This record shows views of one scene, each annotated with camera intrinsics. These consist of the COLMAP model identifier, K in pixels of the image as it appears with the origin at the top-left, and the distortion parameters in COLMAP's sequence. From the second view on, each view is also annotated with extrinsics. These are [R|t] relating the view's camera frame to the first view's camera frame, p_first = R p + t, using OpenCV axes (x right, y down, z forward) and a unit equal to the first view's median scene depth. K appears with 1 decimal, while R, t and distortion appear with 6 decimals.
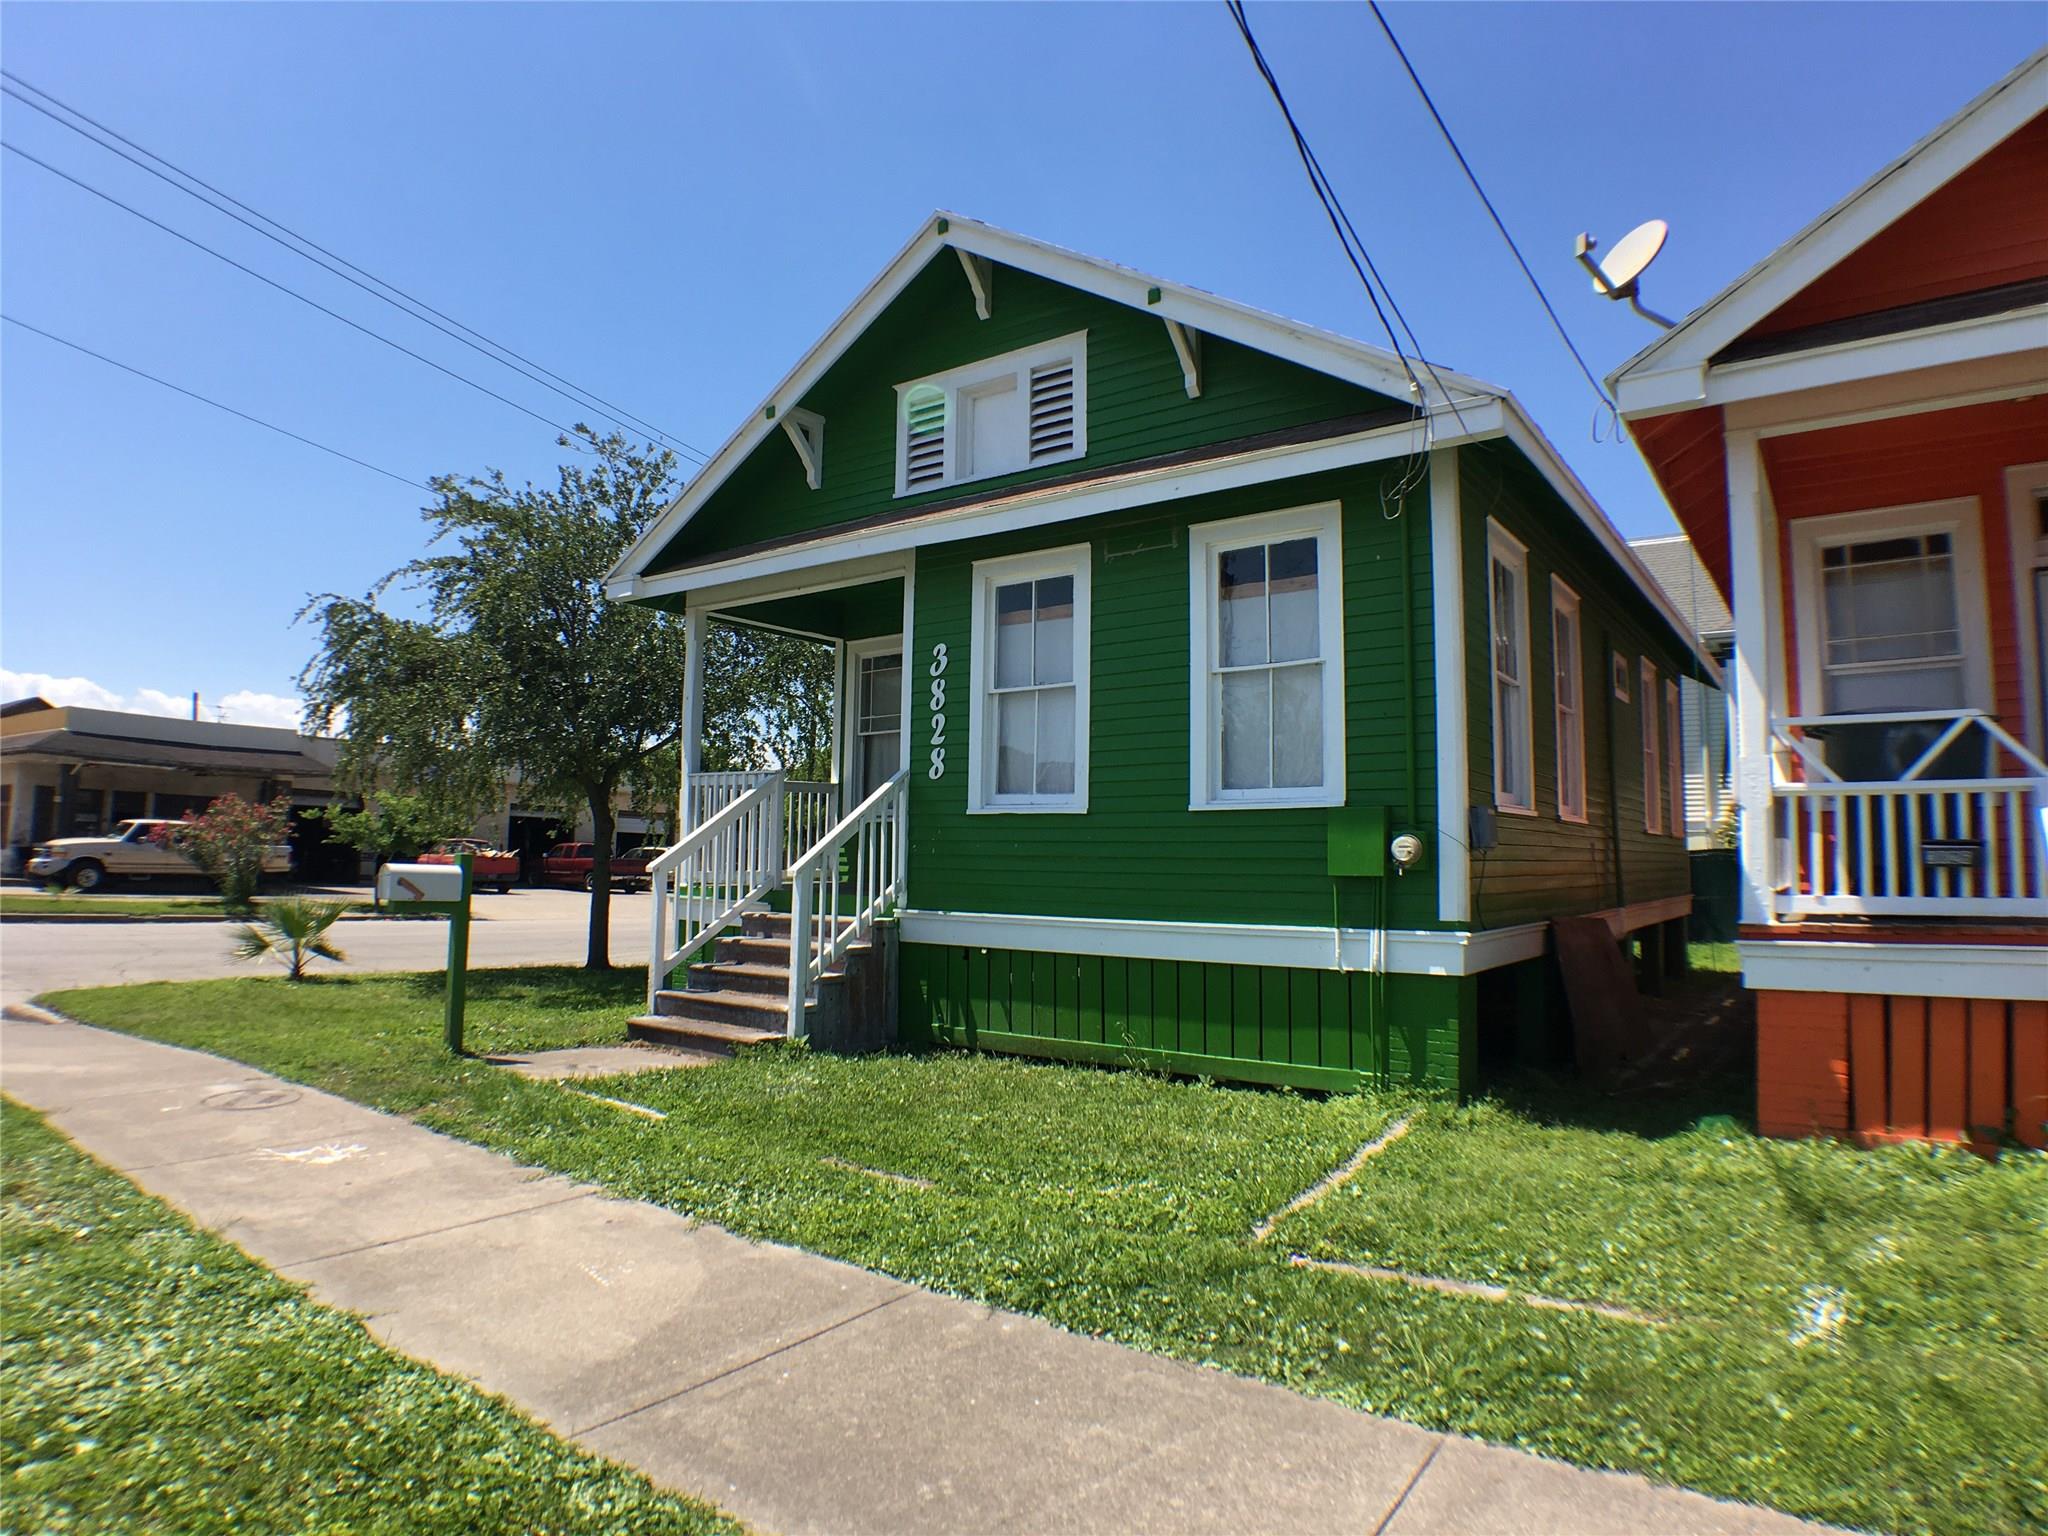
lens RADIAL K [[1214.2, 0, 1010.4], [0, 1214.2, 757.6], [0, 0, 1]] dist [-0.091422, 0.012521]
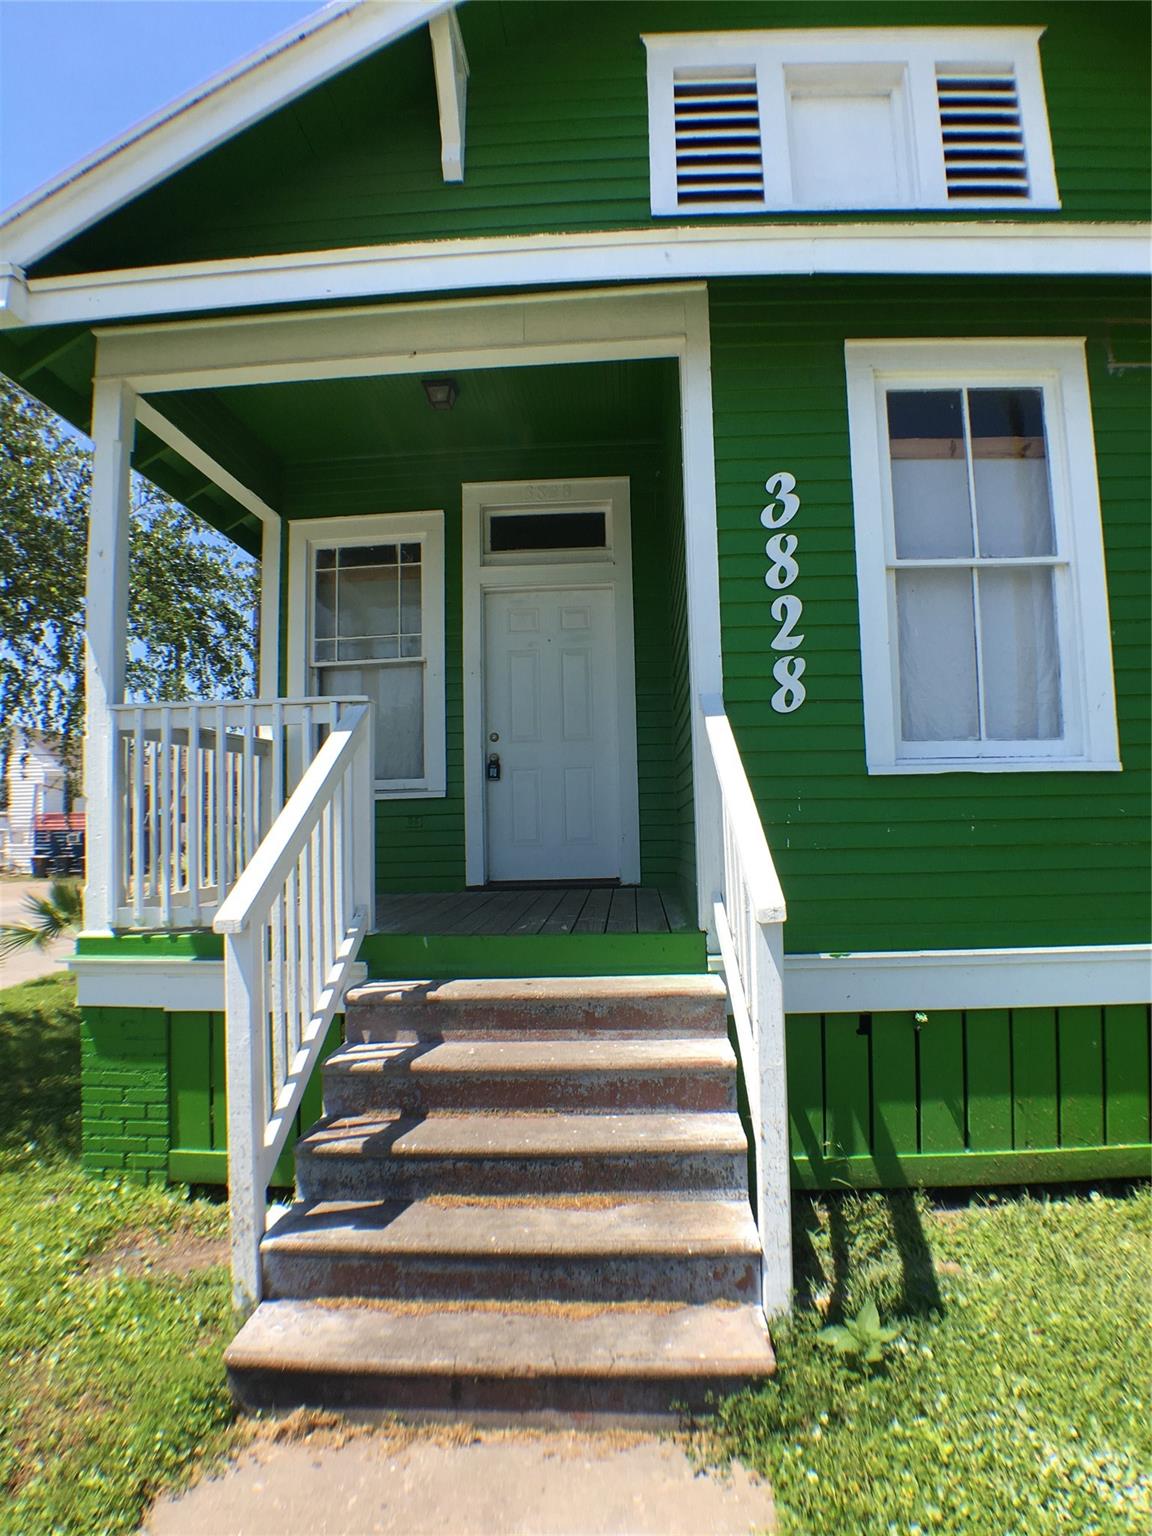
lens RADIAL K [[910.7, 0, 576.0], [0, 910.7, 768.0], [0, 0, 1]] dist [-0.091422, 0.012521]
pose [[0.833376, 0.007964, 0.552649, -0.399303], [-0.011989, 0.999921, 0.003670, 0.046018], [-0.552576, -0.009684, 0.833406, 0.774720]]
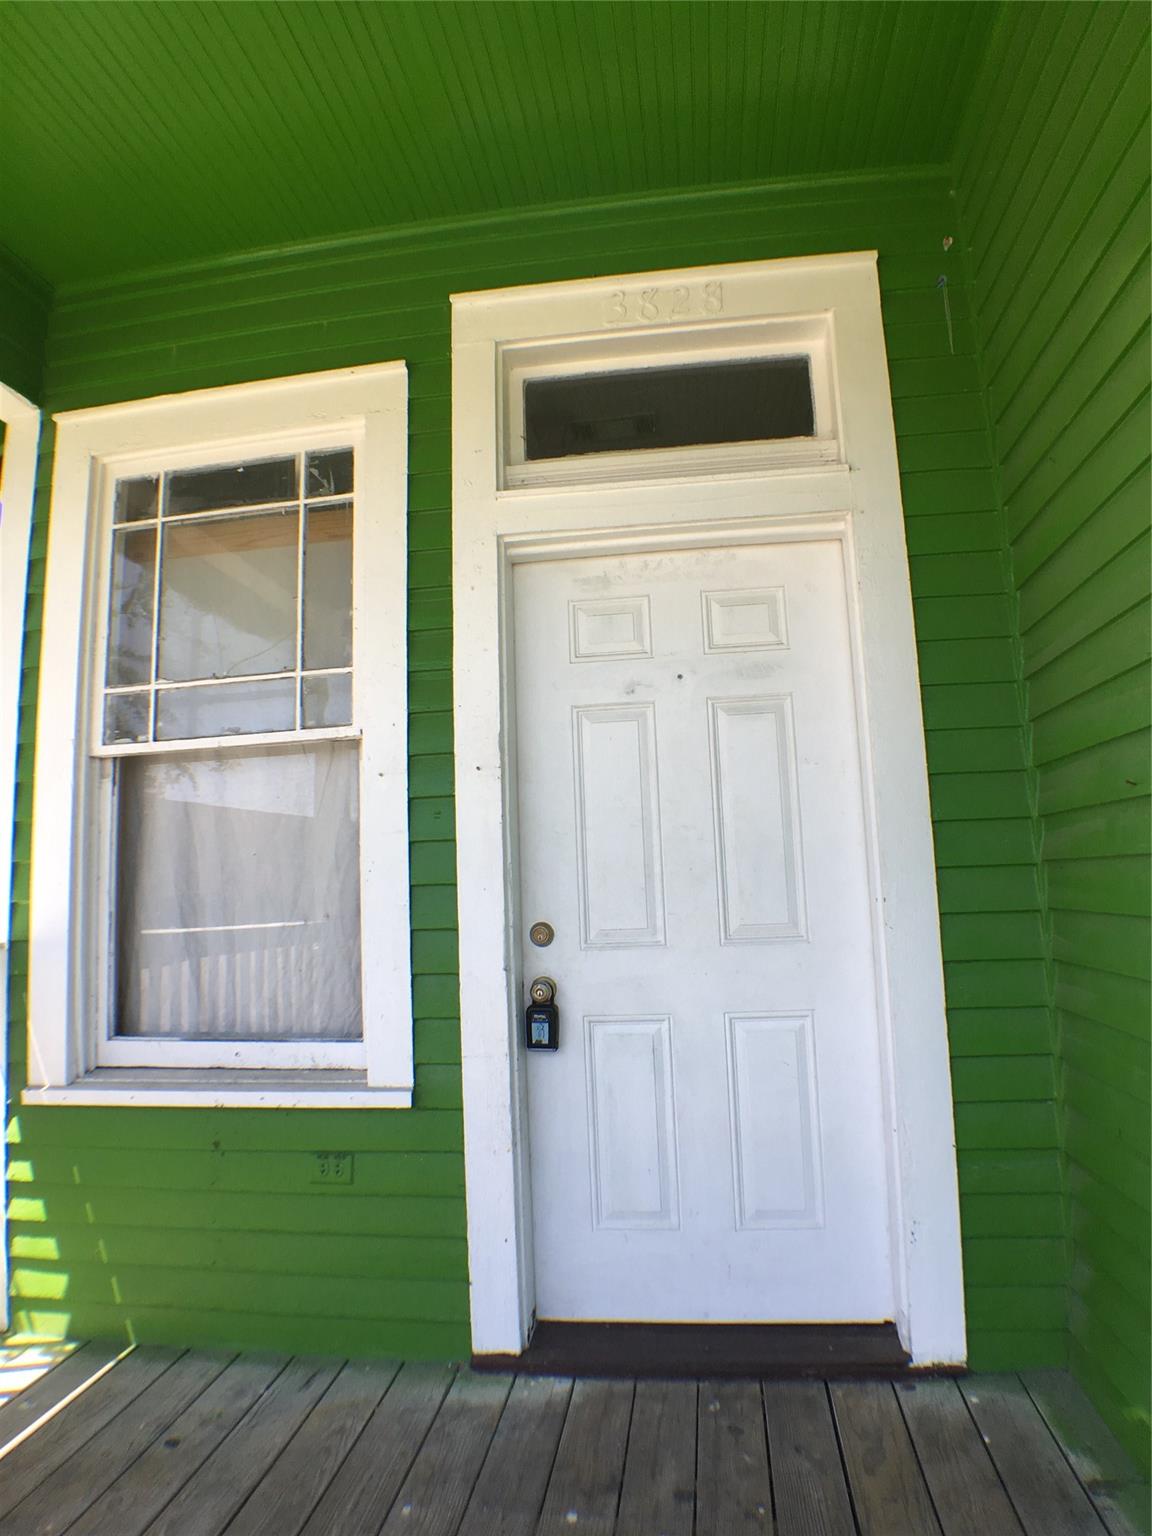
lens RADIAL K [[910.7, 0, 576.0], [0, 910.7, 768.0], [0, 0, 1]] dist [-0.091422, 0.012521]
pose [[0.869787, 0.019212, 0.493053, -0.187280], [0.006621, 0.998697, -0.050595, -0.009465], [-0.493383, 0.047272, 0.868527, 1.156979]]
